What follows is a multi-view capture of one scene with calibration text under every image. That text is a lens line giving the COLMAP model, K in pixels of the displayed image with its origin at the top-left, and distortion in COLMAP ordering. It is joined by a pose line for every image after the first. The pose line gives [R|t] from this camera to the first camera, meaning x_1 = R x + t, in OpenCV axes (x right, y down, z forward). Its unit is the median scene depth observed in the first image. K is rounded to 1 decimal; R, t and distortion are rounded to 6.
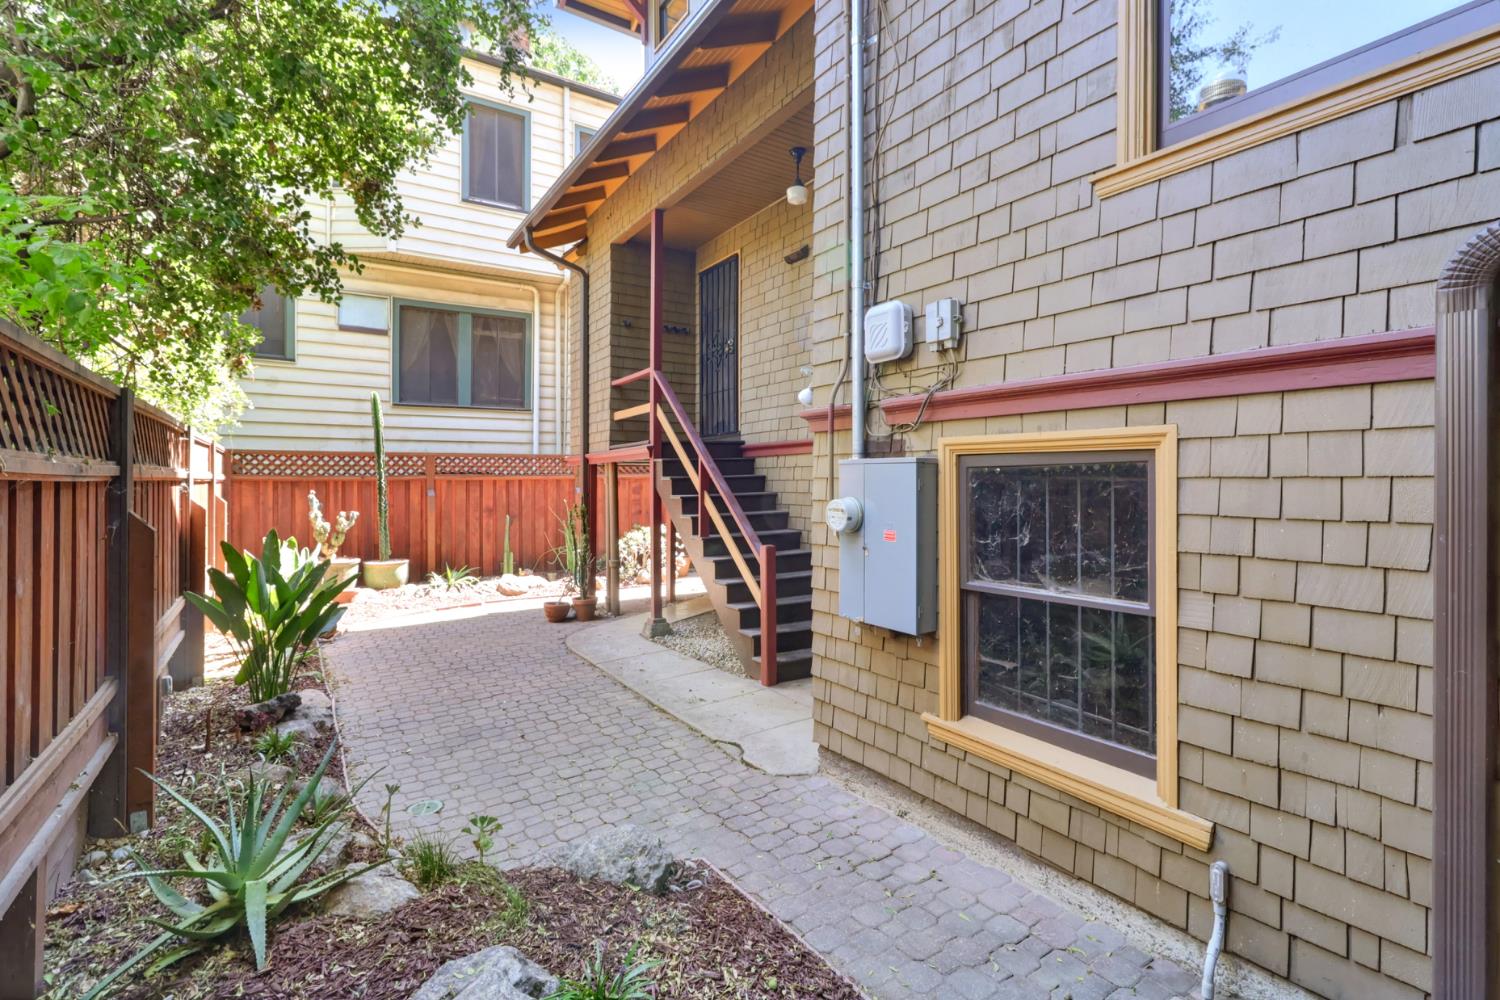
lens RADIAL K [[693.3, 0, 758.5], [0, 693.3, 482.3], [0, 0, 1]] dist [0.001217, 0.000407]
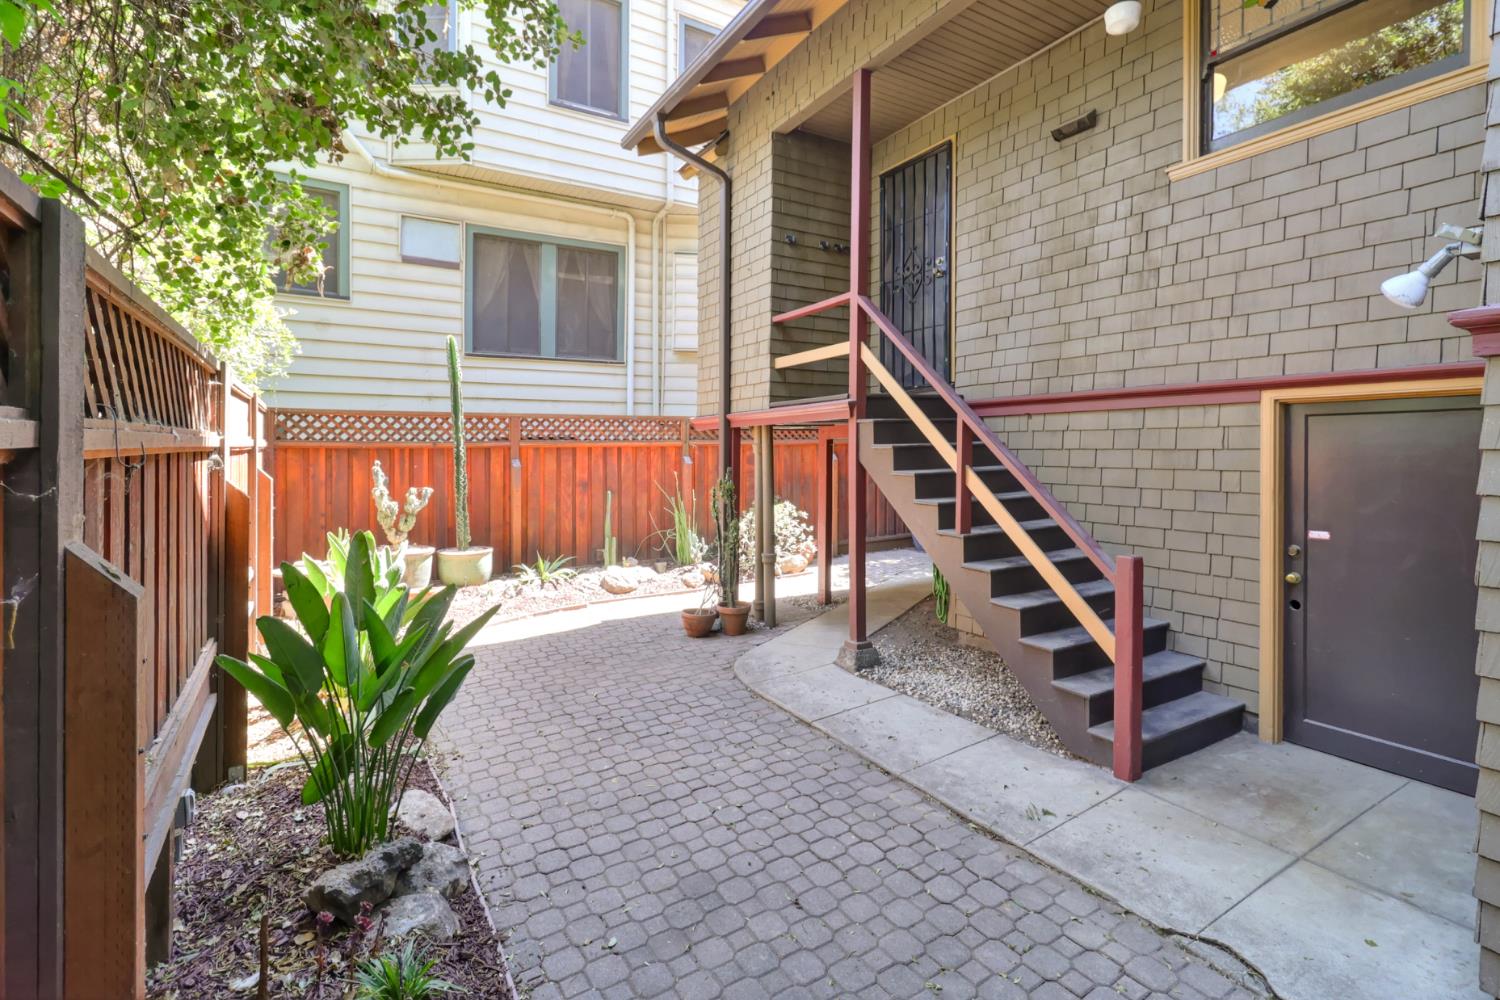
lens RADIAL K [[690.0, 0, 755.7], [0, 690.0, 449.2], [0, 0, 1]] dist [0.001755, -0.000341]
pose [[0.999616, 0.001586, -0.027673, -0.195225], [-0.001527, 0.999997, 0.002153, -0.003592], [0.027676, -0.002110, 0.999615, 0.235905]]
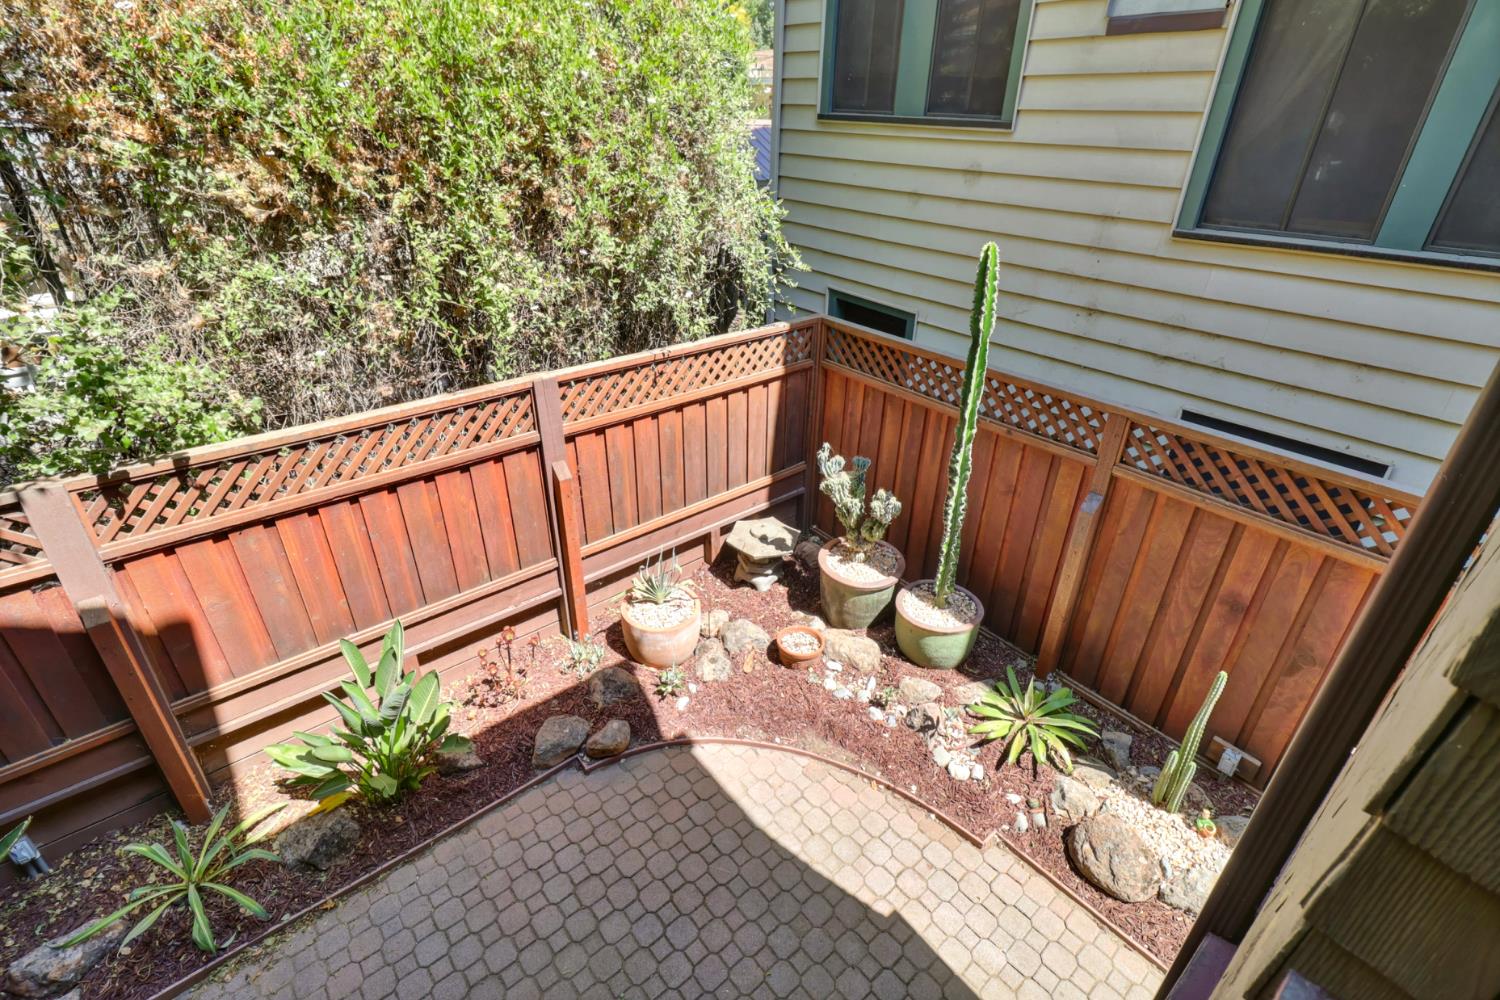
lens RADIAL K [[693.3, 0, 758.5], [0, 693.3, 482.3], [0, 0, 1]] dist [0.001217, 0.000407]
pose [[0.099762, 0.467803, -0.878184, -0.165389], [-0.020640, 0.883370, 0.468221, -0.200414], [0.994797, -0.028585, 0.097782, 0.864598]]
